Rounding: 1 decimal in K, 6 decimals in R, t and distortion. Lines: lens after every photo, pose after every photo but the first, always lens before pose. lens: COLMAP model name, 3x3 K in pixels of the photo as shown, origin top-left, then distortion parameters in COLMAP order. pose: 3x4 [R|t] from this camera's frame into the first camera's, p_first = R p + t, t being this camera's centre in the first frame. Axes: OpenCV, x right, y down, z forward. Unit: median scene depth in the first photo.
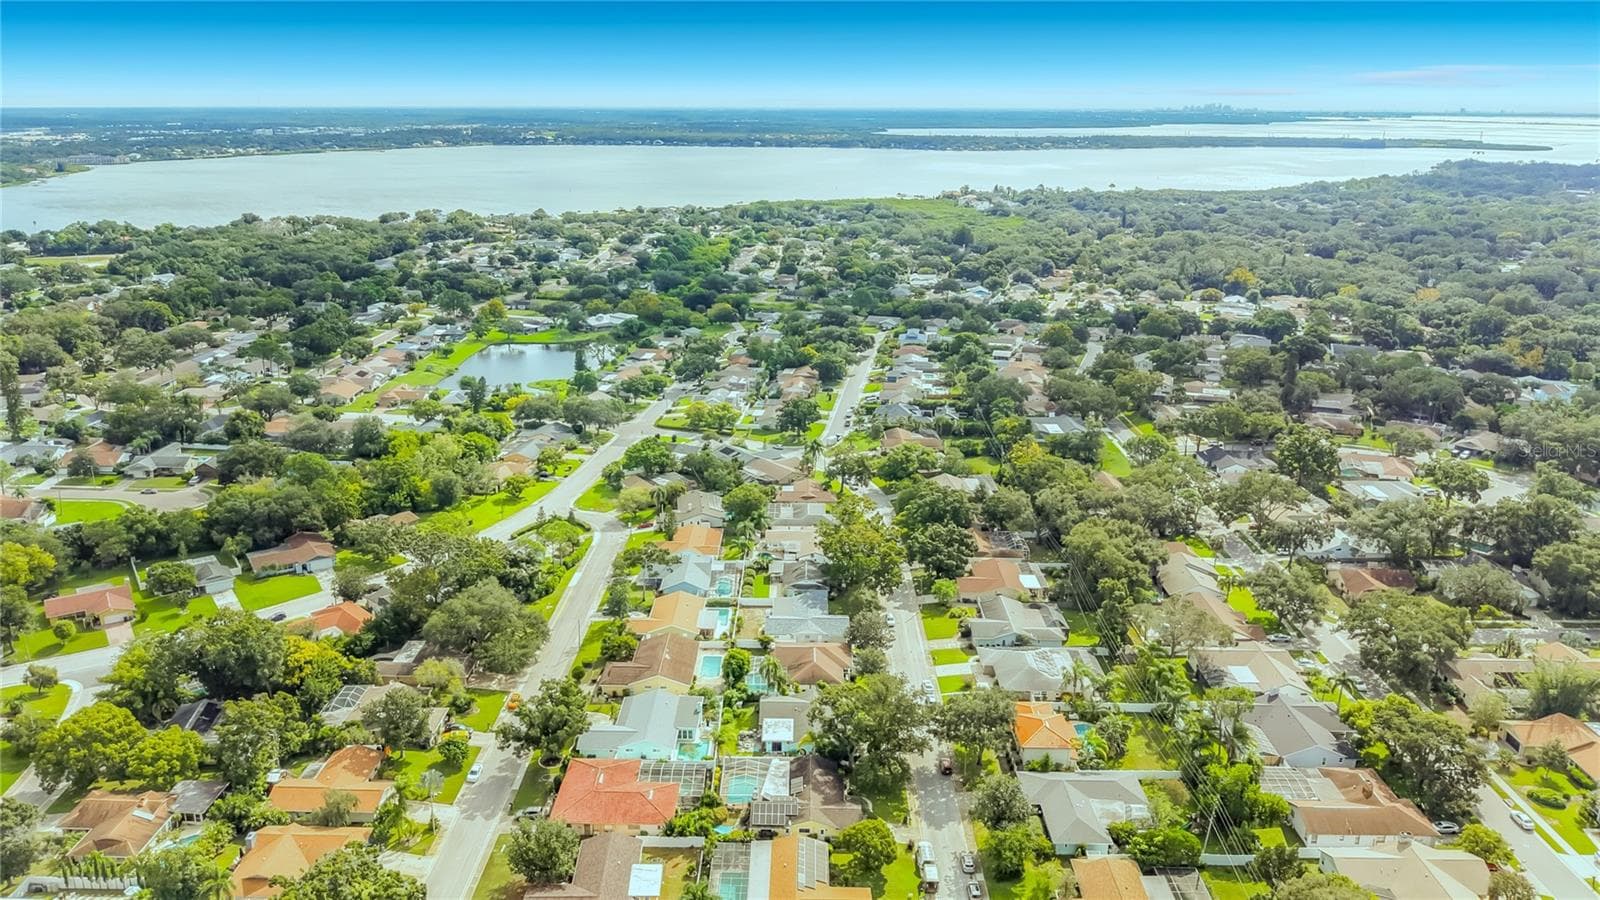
lens RADIAL K [[1145.4, 0, 800.0], [0, 1145.4, 450.0], [0, 0, 1]] dist [-0.005421, -0.005041]
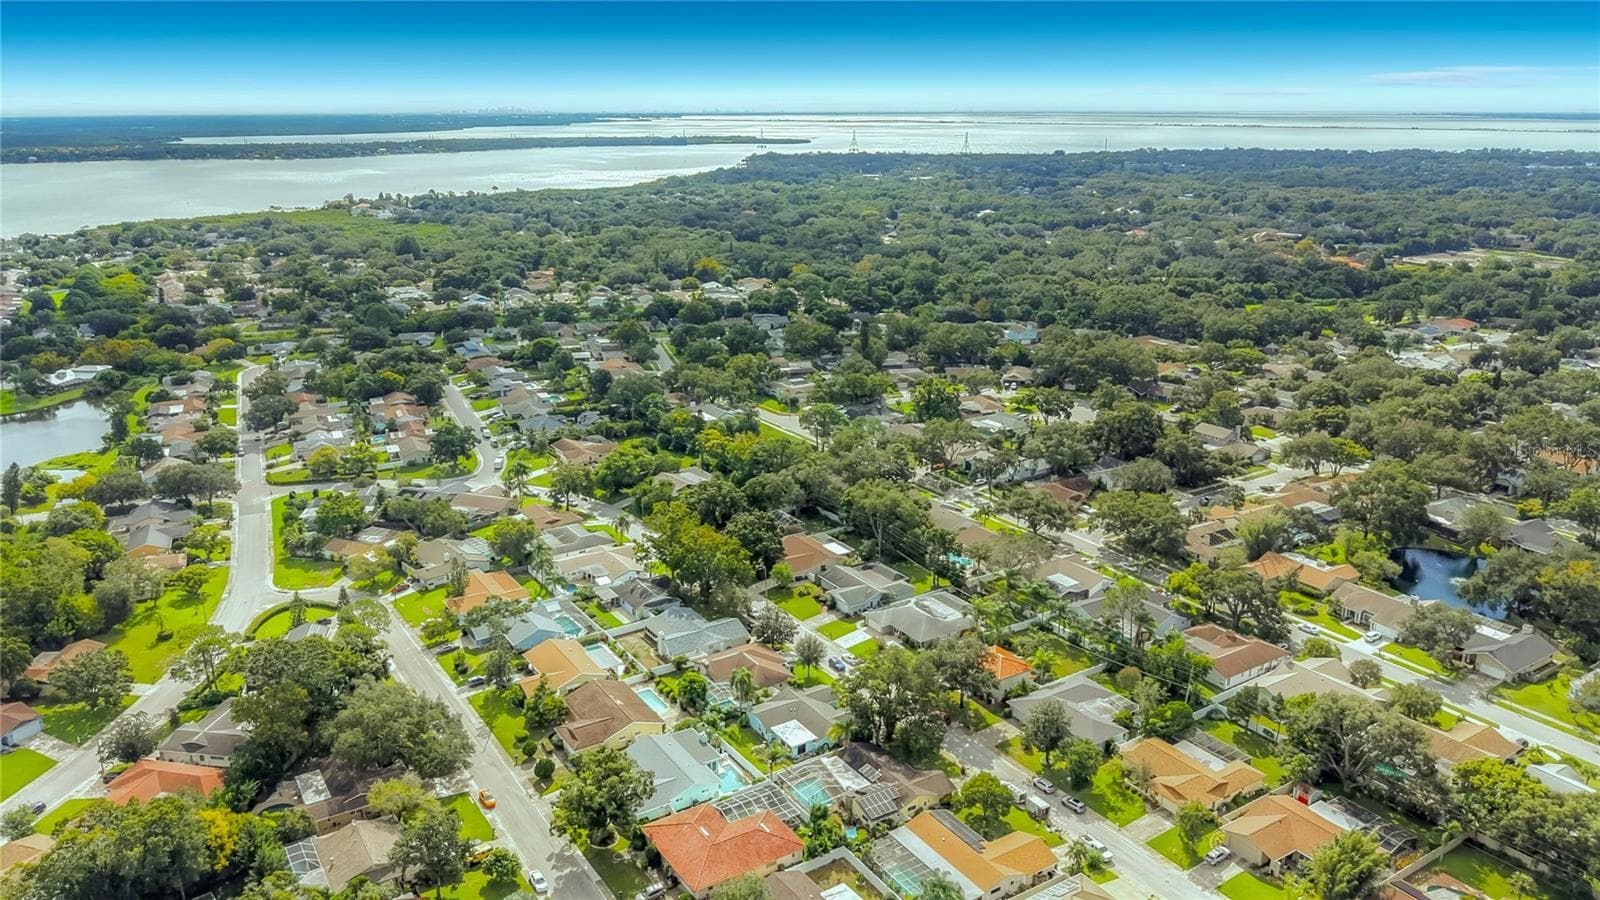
lens RADIAL K [[1145.4, 0, 800.0], [0, 1145.4, 450.0], [0, 0, 1]] dist [-0.005421, -0.005041]
pose [[0.832709, -0.164865, 0.528597, -0.177241], [0.166556, 0.985012, 0.044838, -0.013564], [-0.528067, 0.050704, 0.847688, 0.054729]]
